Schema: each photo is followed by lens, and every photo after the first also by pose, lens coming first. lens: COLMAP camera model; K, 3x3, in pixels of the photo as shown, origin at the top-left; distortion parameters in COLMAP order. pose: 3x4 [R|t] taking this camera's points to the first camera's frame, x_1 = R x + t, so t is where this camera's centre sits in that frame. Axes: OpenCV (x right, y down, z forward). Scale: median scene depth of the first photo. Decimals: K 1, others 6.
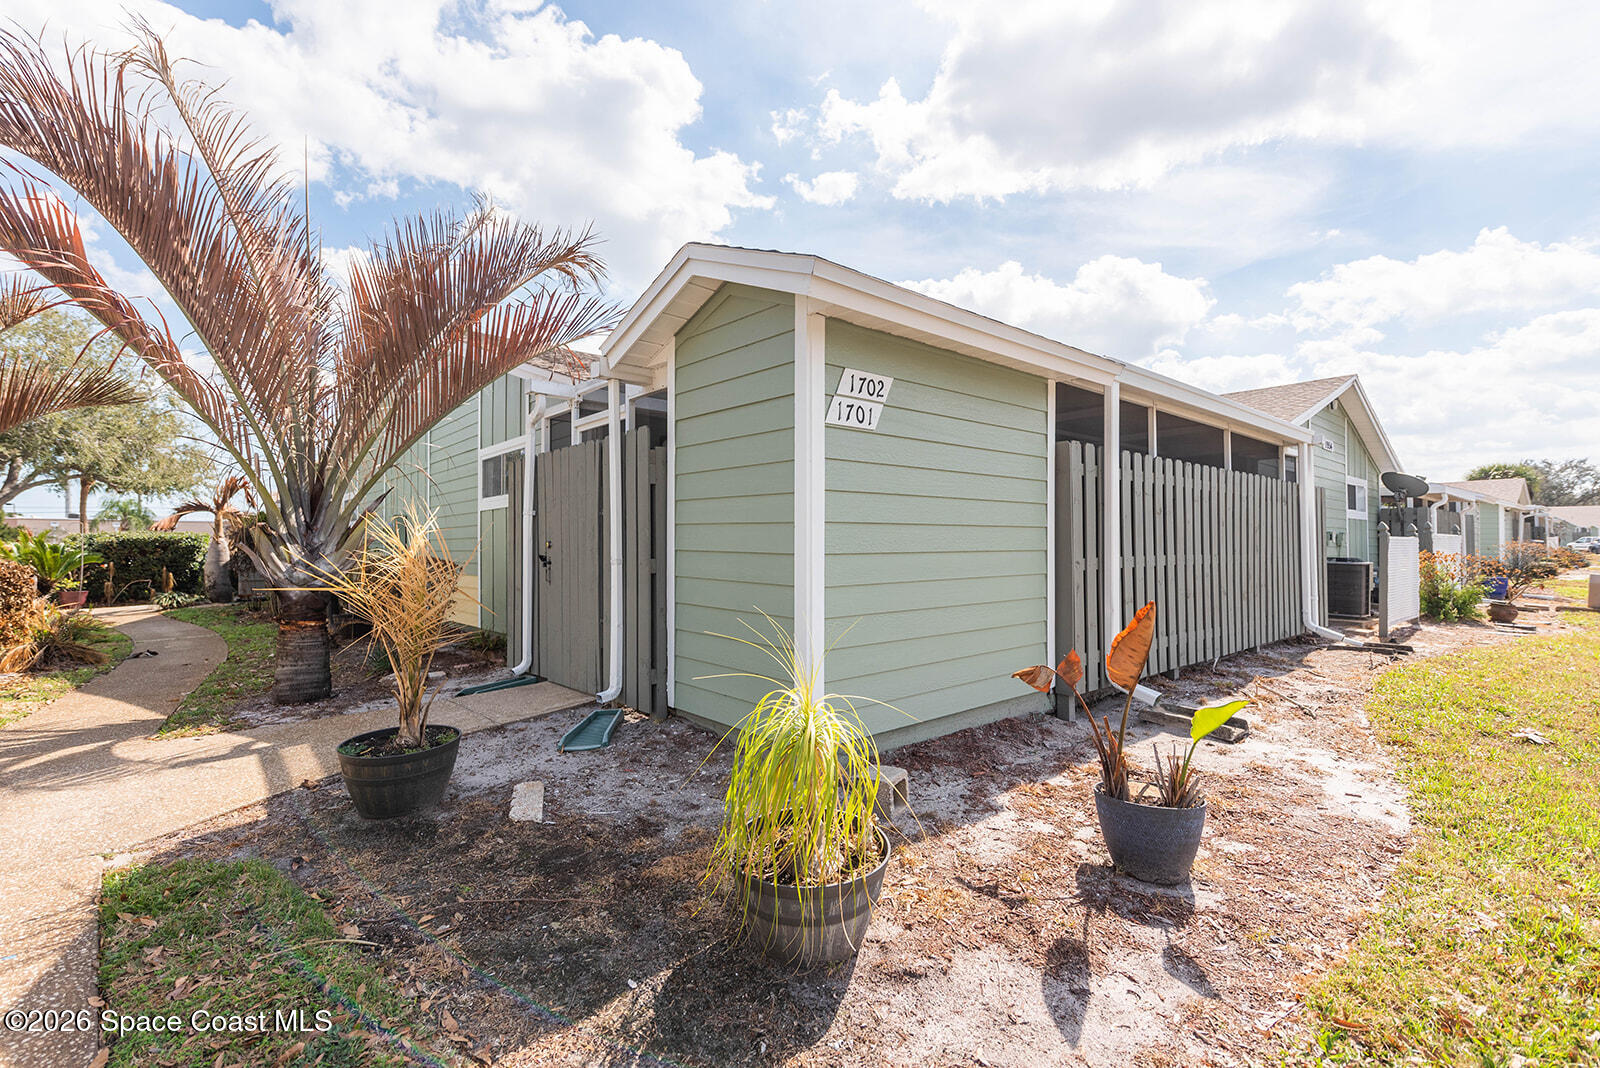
lens RADIAL K [[731.7, 0, 802.7], [0, 731.7, 533.1], [0, 0, 1]] dist [0.005794, -0.002609]
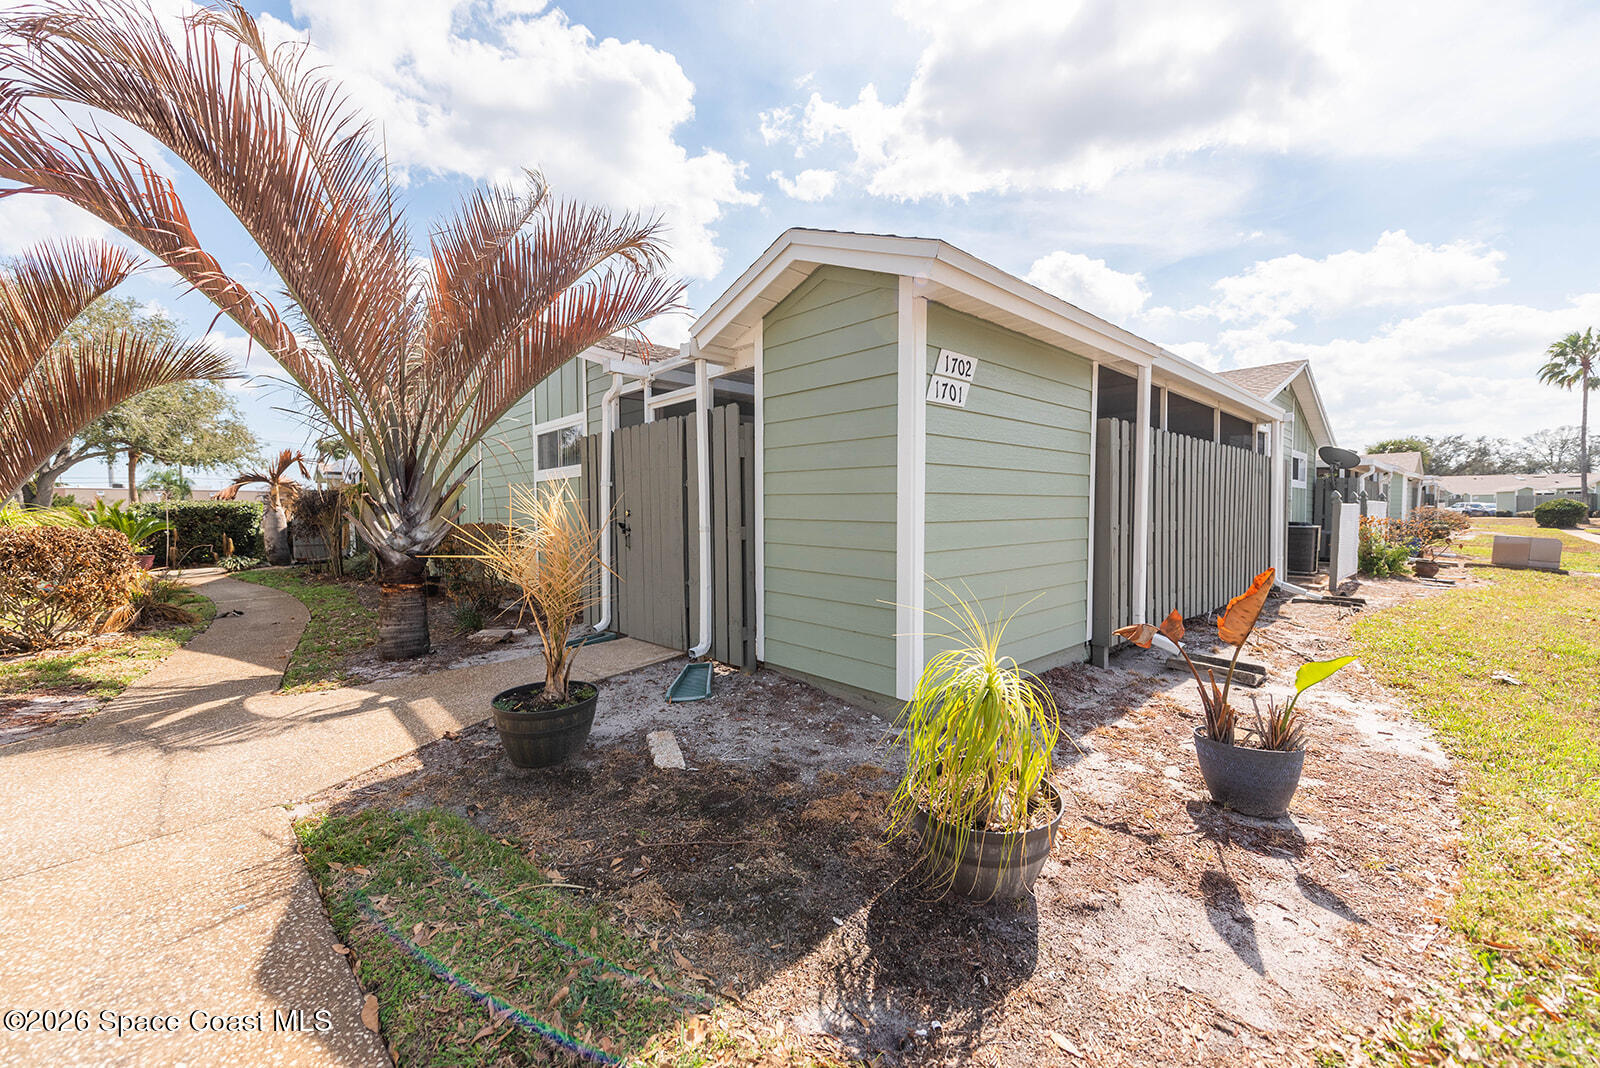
lens RADIAL K [[648.4, 0, 801.5], [0, 648.4, 533.3], [0, 0, 1]] dist [0.003092, -0.001769]
pose [[0.999566, -0.003204, 0.029272, -0.123647], [0.001718, 0.998715, 0.050644, -0.002549], [-0.029397, -0.050572, 0.998288, 0.029115]]
